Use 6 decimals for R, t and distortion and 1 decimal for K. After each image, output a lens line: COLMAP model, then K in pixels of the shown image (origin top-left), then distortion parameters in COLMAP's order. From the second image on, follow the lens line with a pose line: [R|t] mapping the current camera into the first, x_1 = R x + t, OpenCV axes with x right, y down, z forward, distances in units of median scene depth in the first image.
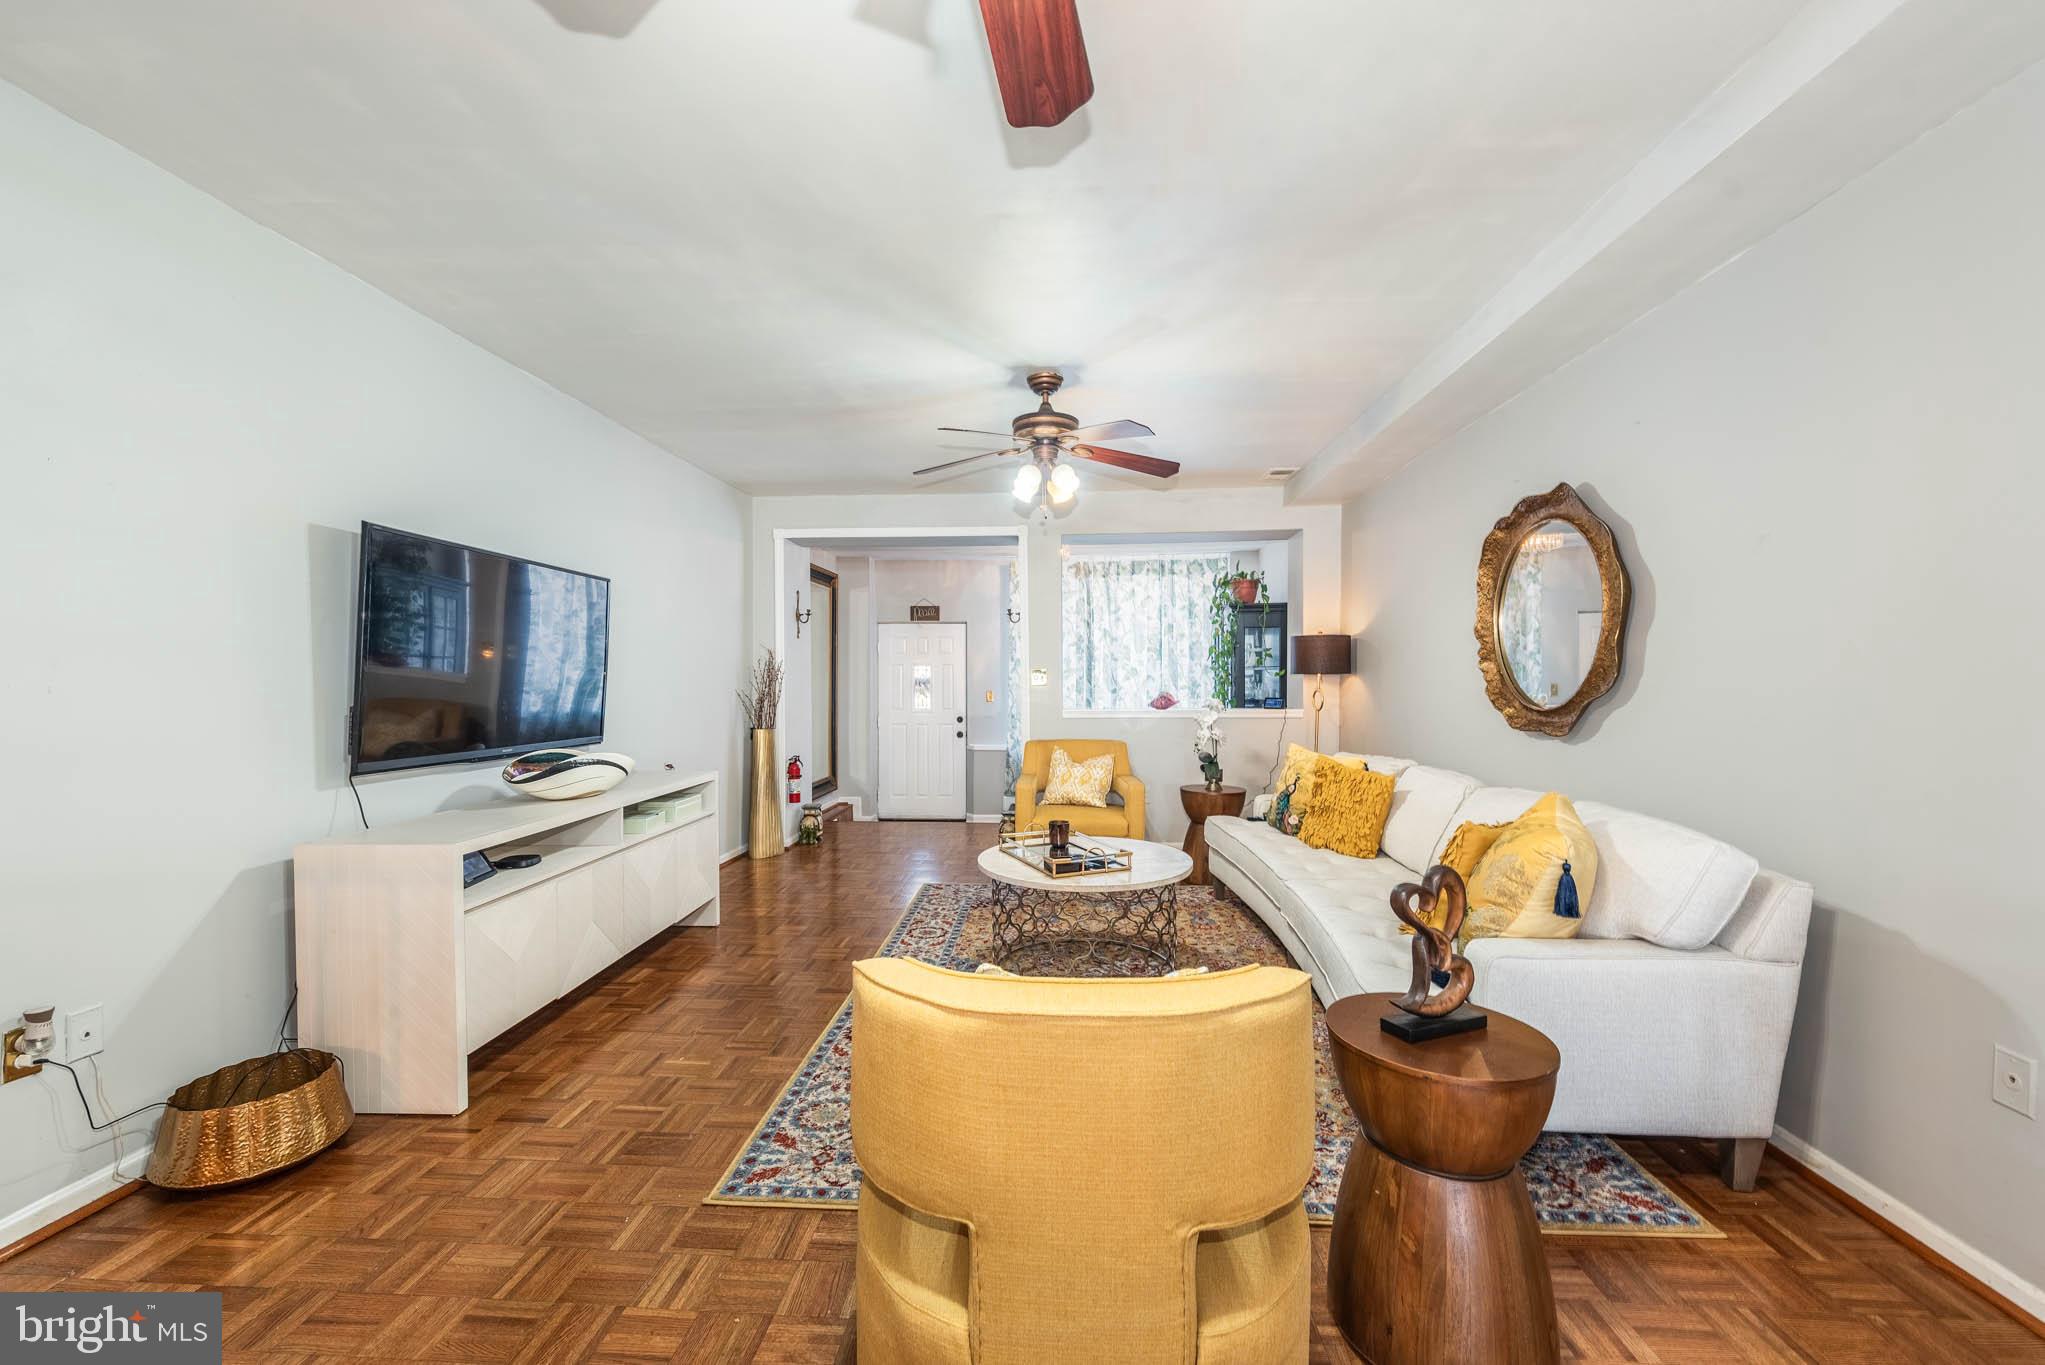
lens RADIAL K [[811.8, 0, 1014.3], [0, 811.8, 683.8], [0, 0, 1]] dist [0.008660, -0.000949]
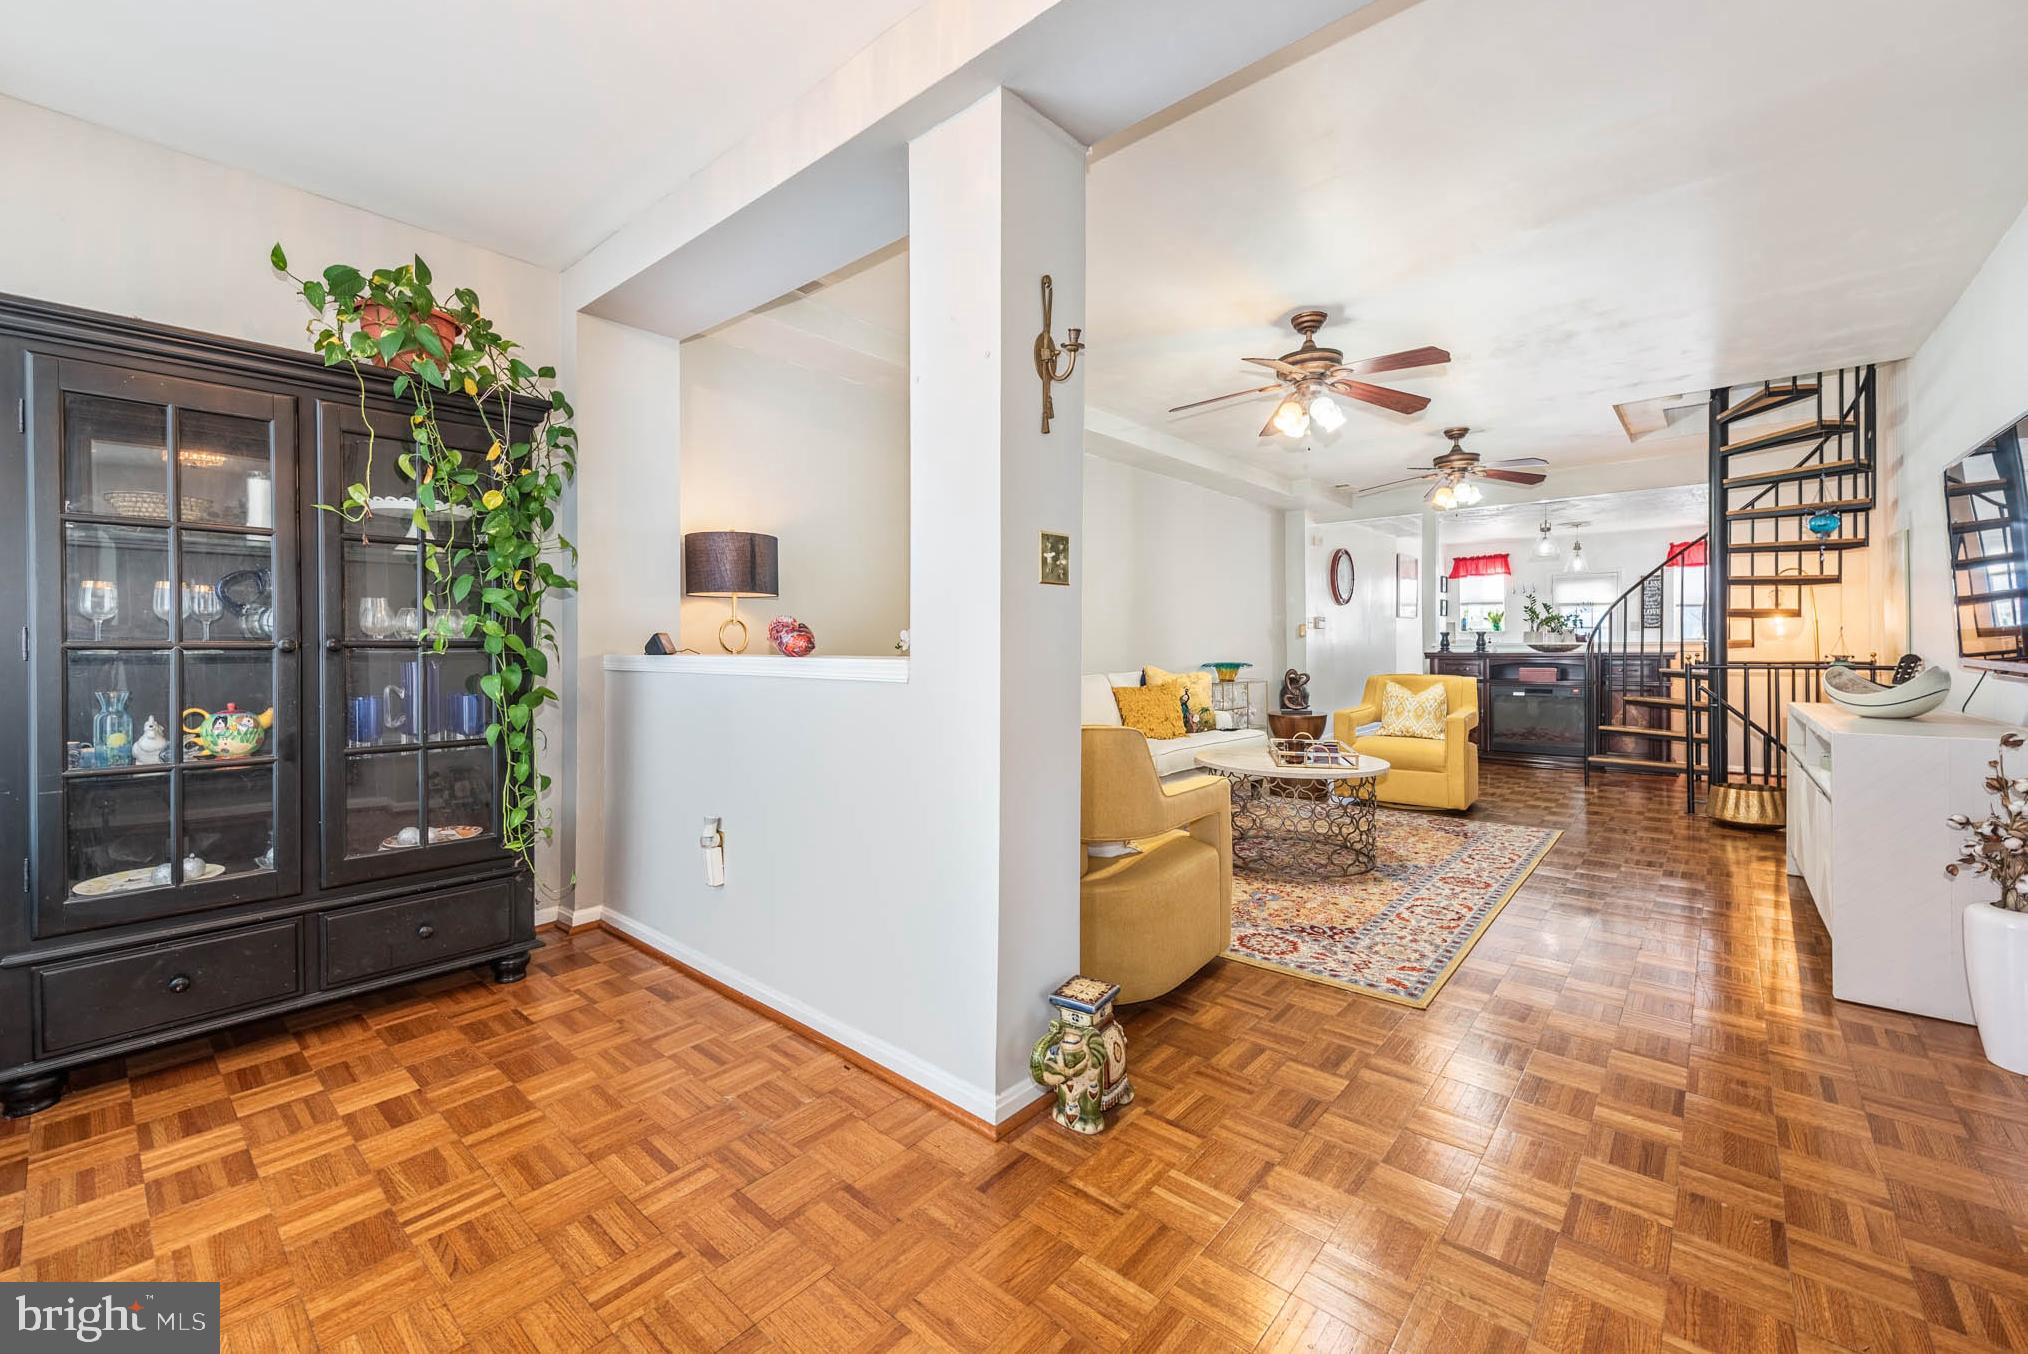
lens RADIAL K [[805.1, 0, 1028.8], [0, 805.1, 639.1], [0, 0, 1]] dist [0.008660, -0.000949]
pose [[-0.812354, 0.016803, 0.582922, -0.202196], [0.018082, 0.999830, -0.003621, 0.030451], [-0.582884, 0.007599, -0.812520, 1.519389]]
